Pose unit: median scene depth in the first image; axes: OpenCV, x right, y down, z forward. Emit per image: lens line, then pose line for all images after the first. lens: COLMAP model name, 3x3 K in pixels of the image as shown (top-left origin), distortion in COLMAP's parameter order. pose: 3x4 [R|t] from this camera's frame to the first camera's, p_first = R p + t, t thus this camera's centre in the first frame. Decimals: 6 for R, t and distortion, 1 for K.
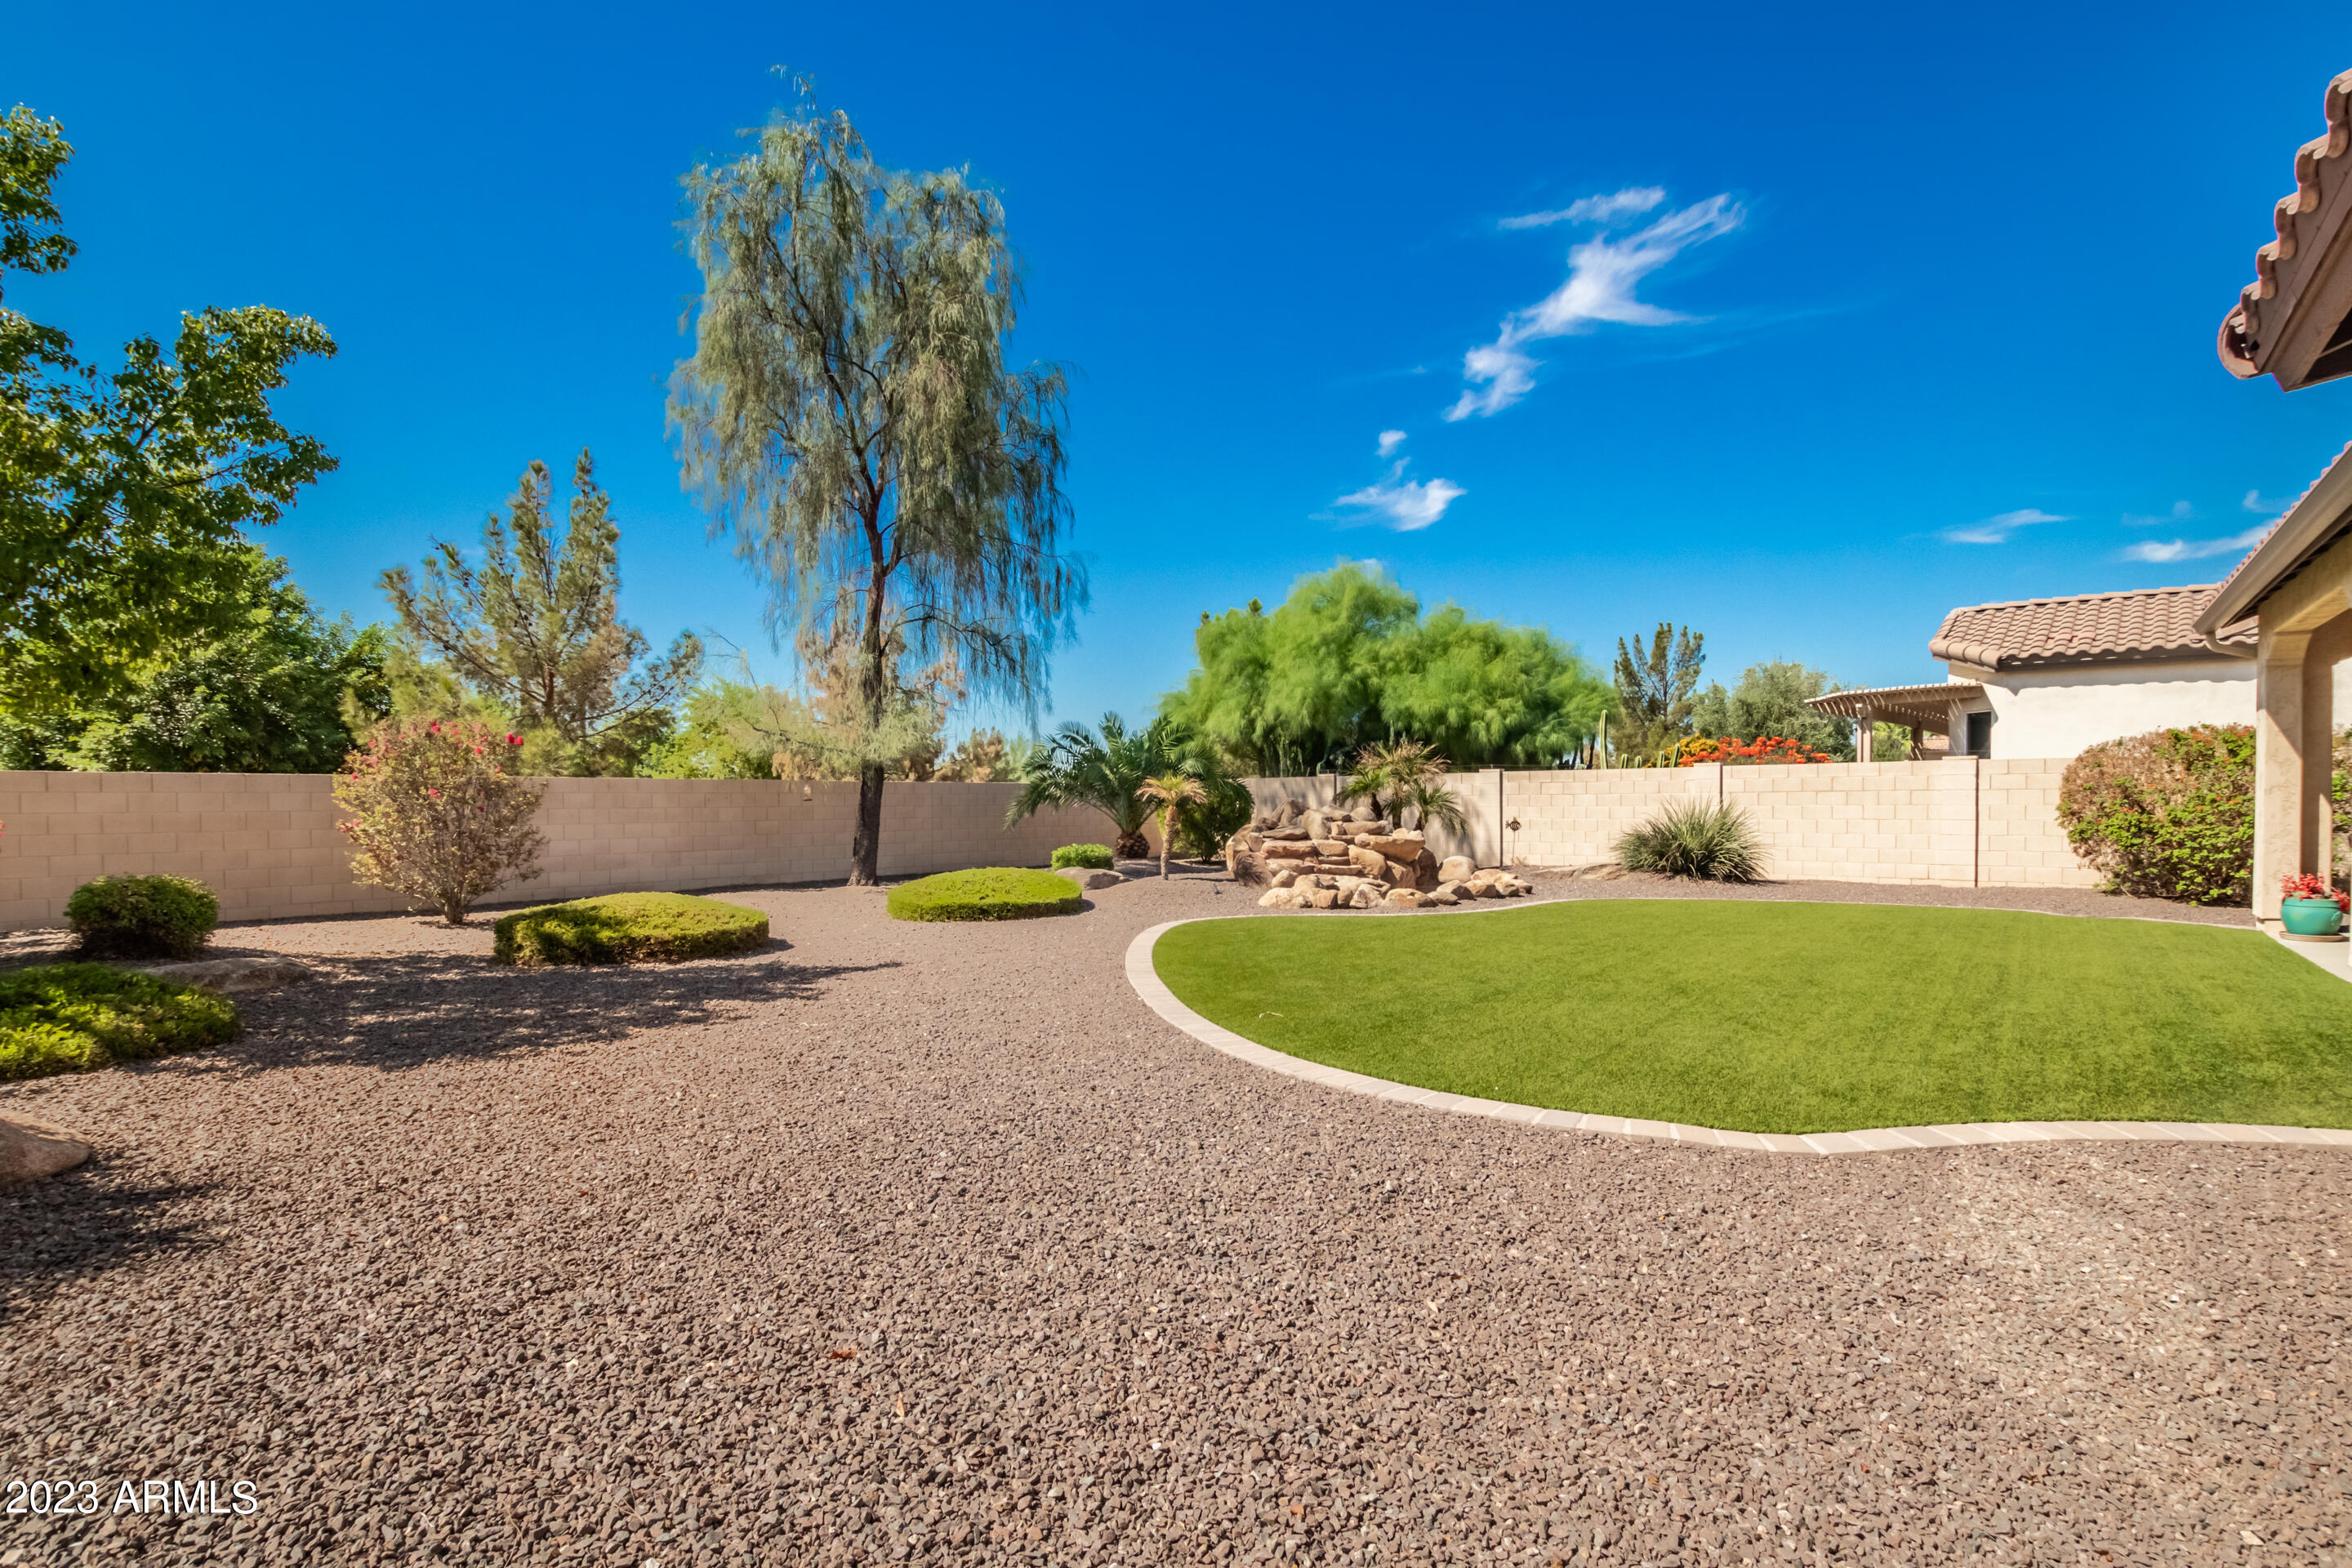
lens RADIAL K [[1165.0, 0, 1175.8], [0, 1165.0, 787.3], [0, 0, 1]] dist [-0.001541, -0.000317]
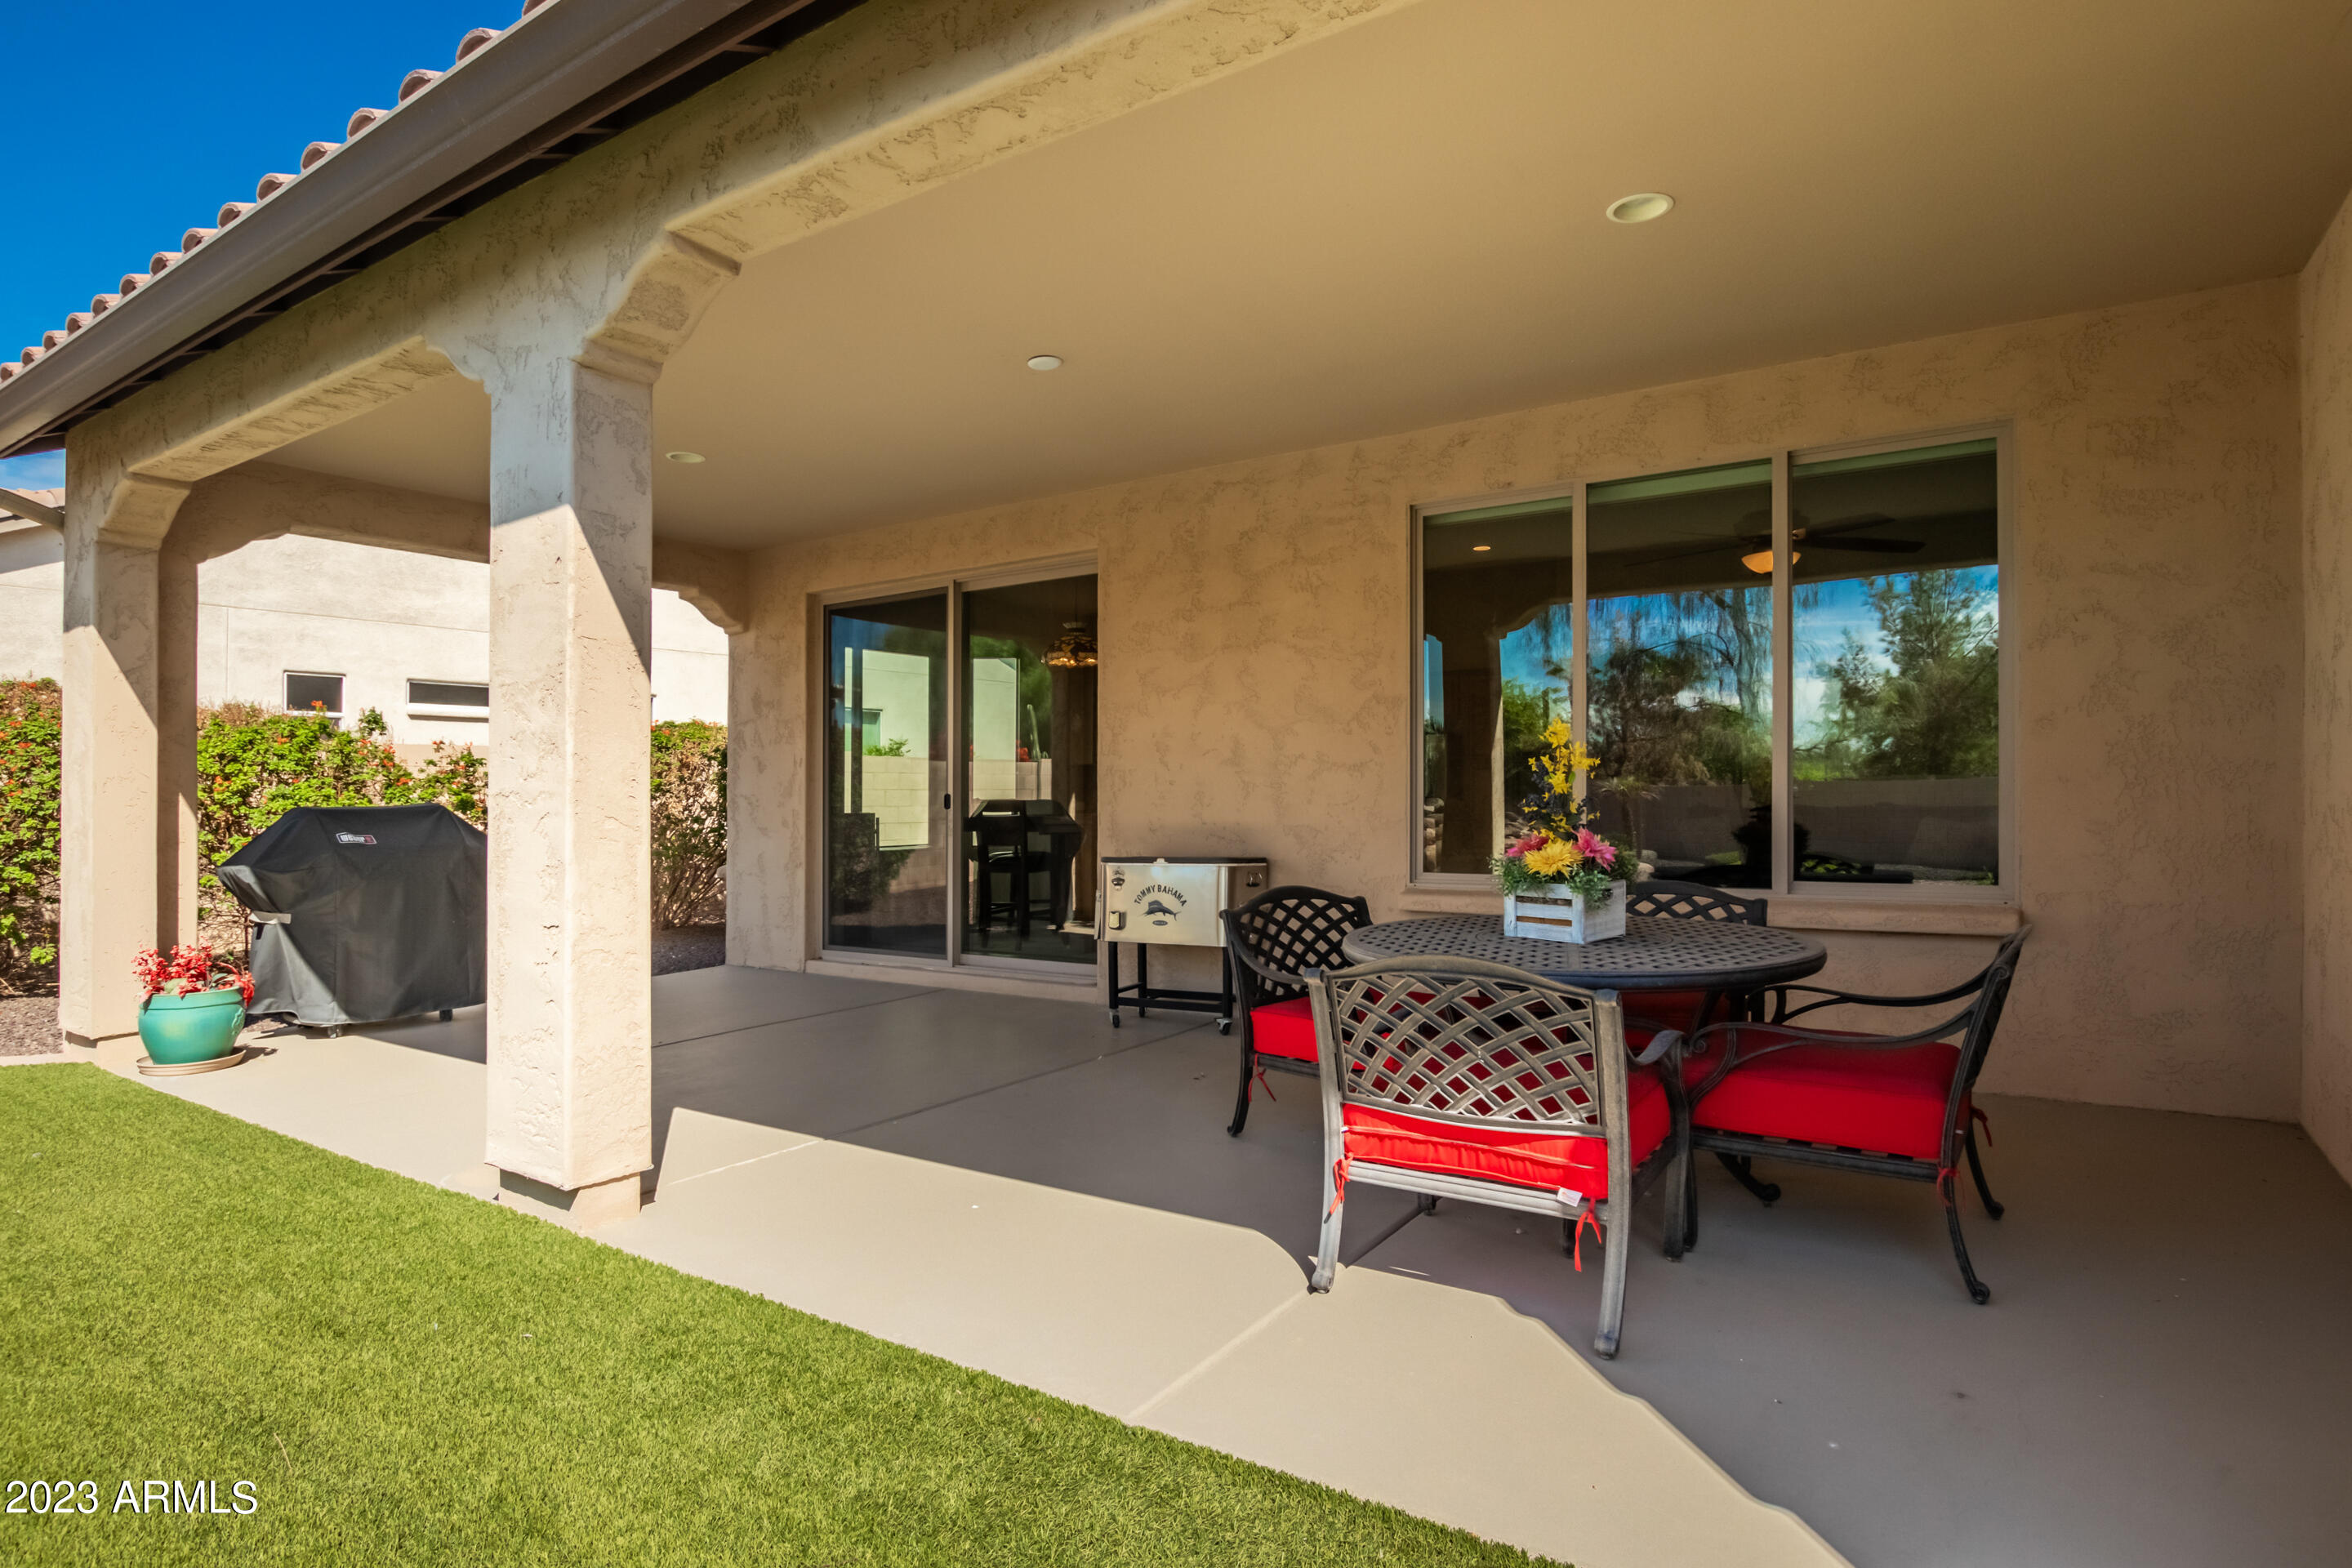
lens RADIAL K [[1228.4, 0, 1175.4], [0, 1228.4, 796.0], [0, 0, 1]] dist [-0.001563, -0.000509]
pose [[-0.030105, 0.009796, 0.999499, 0.250433], [-0.004647, 0.999940, -0.009940, 0.007128], [-0.999536, -0.004943, -0.030058, 0.353640]]
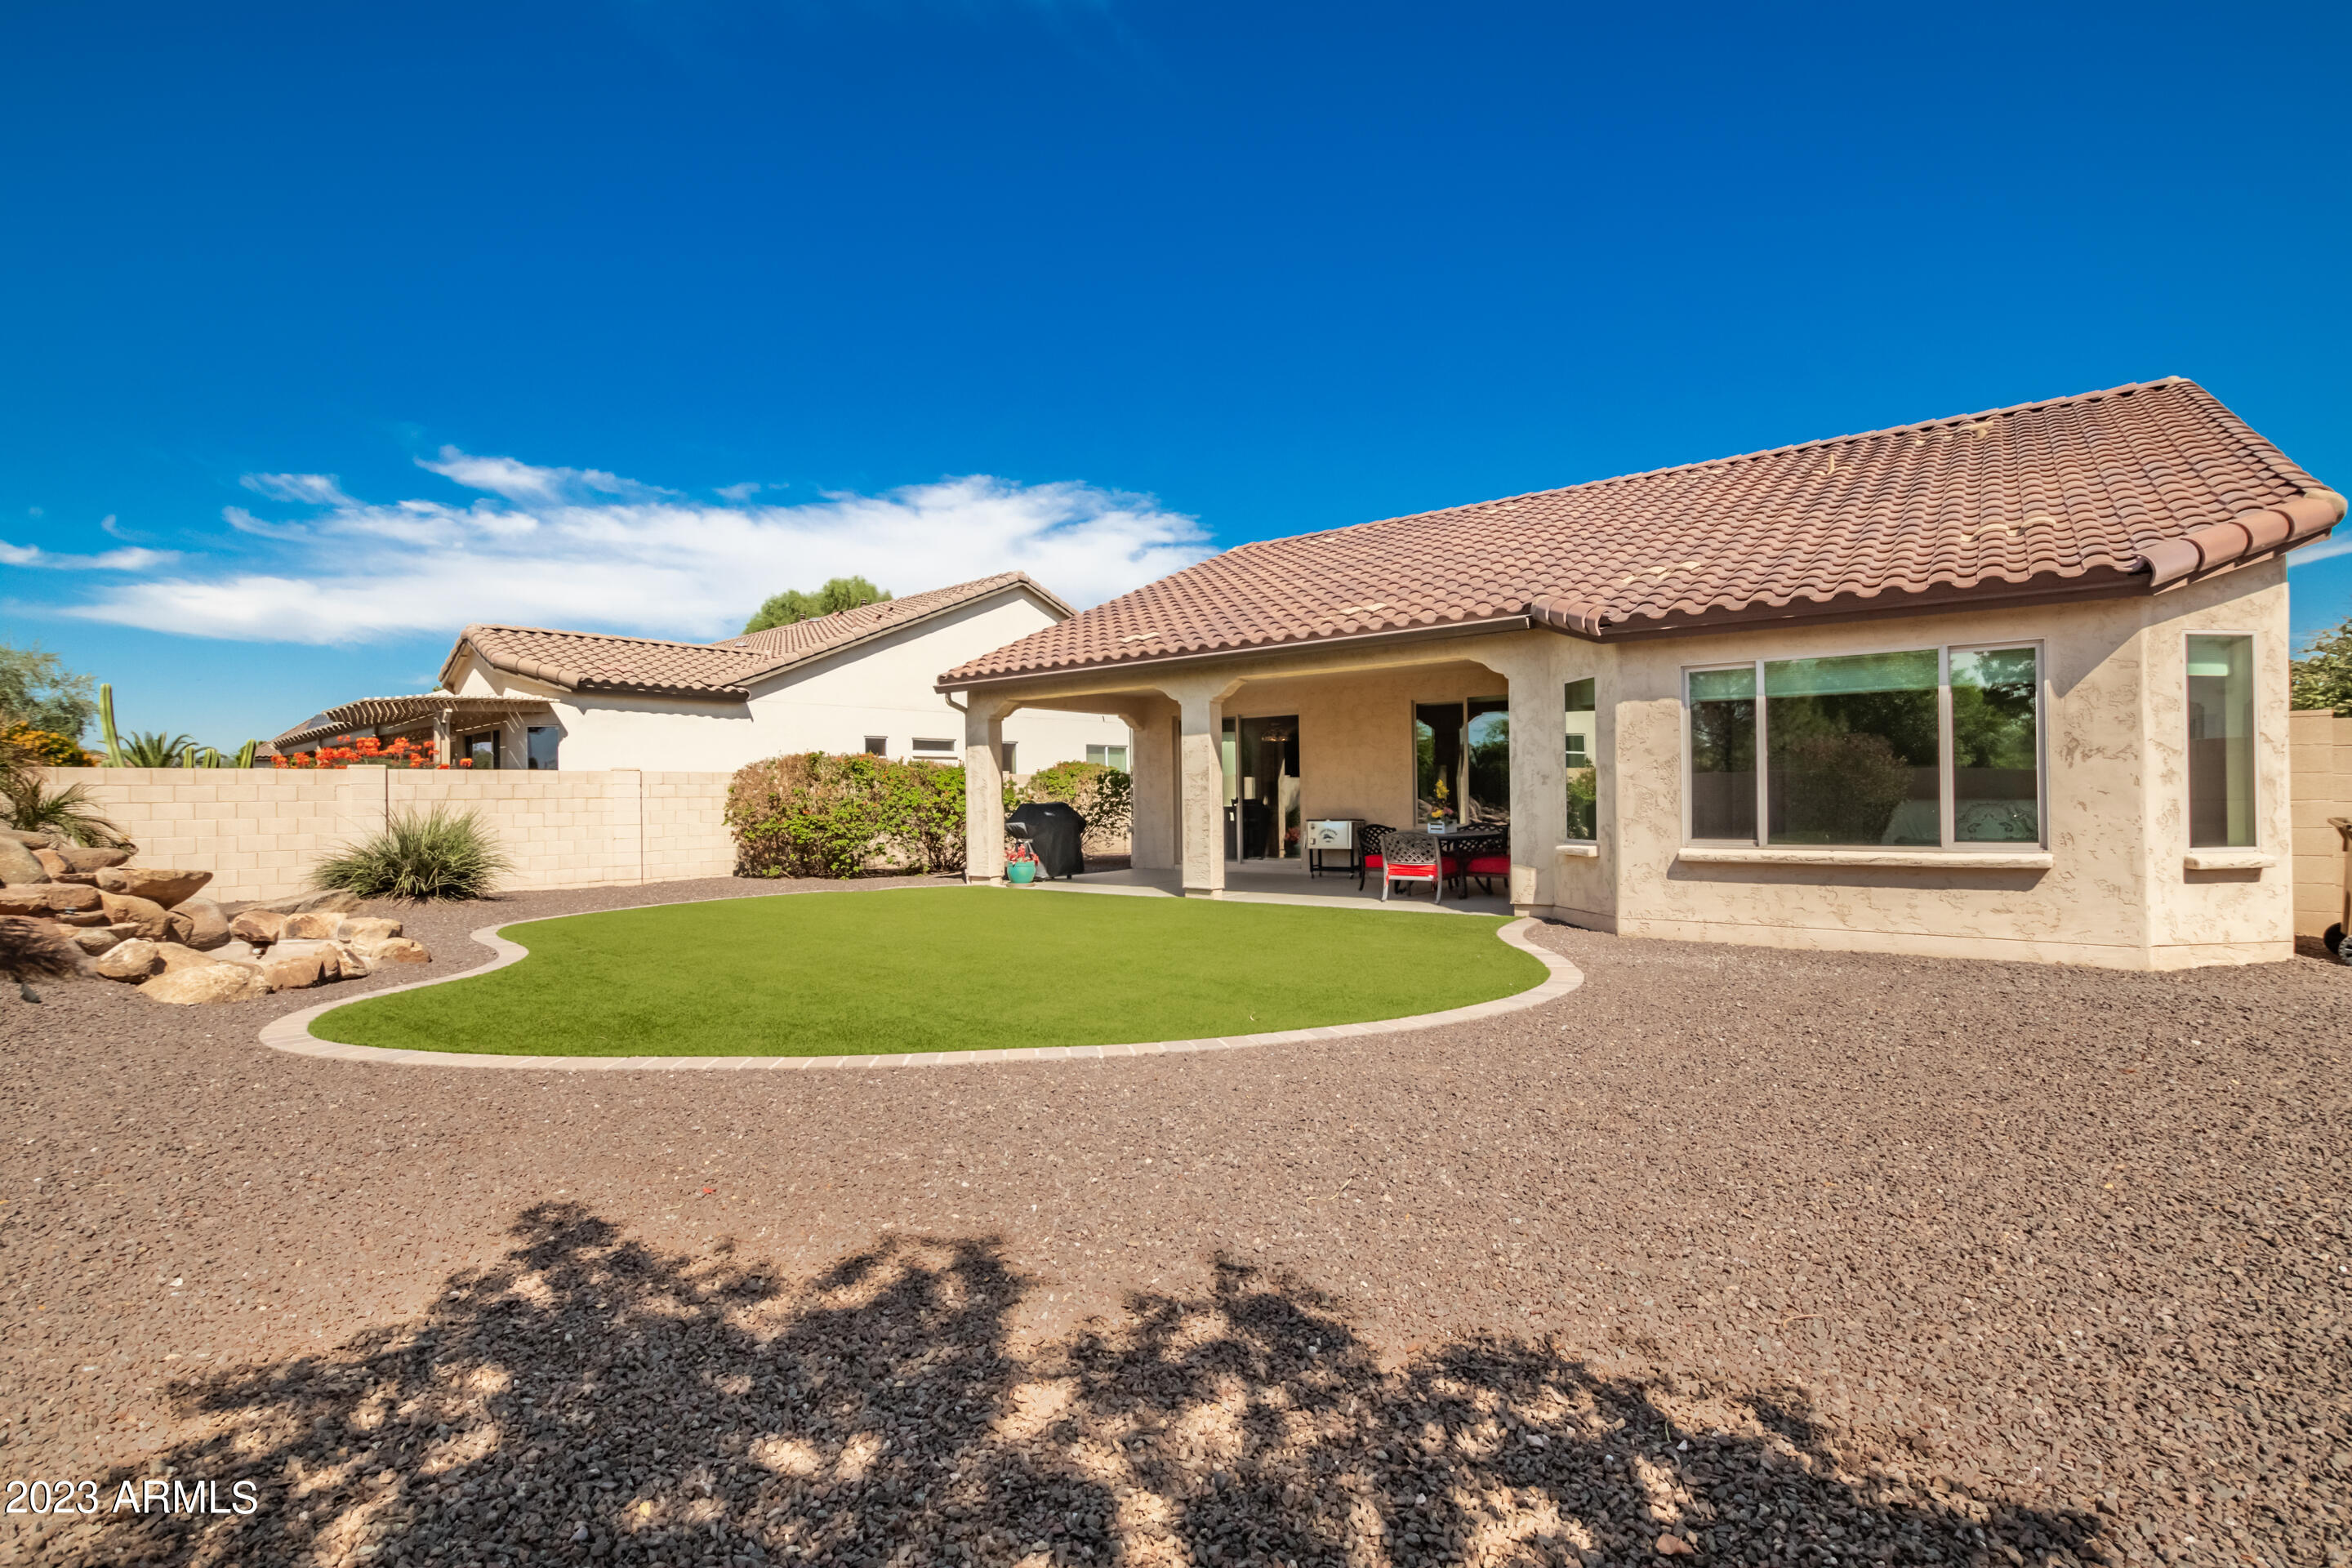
lens RADIAL K [[1090.0, 0, 1184.2], [0, 1090.0, 780.8], [0, 0, 1]] dist [0.006127, -0.000705]
pose [[0.033939, 0.018930, 0.999245, -0.356015], [0.000549, 0.999820, -0.018959, 0.006212], [-0.999424, 0.001192, 0.033922, 0.442068]]
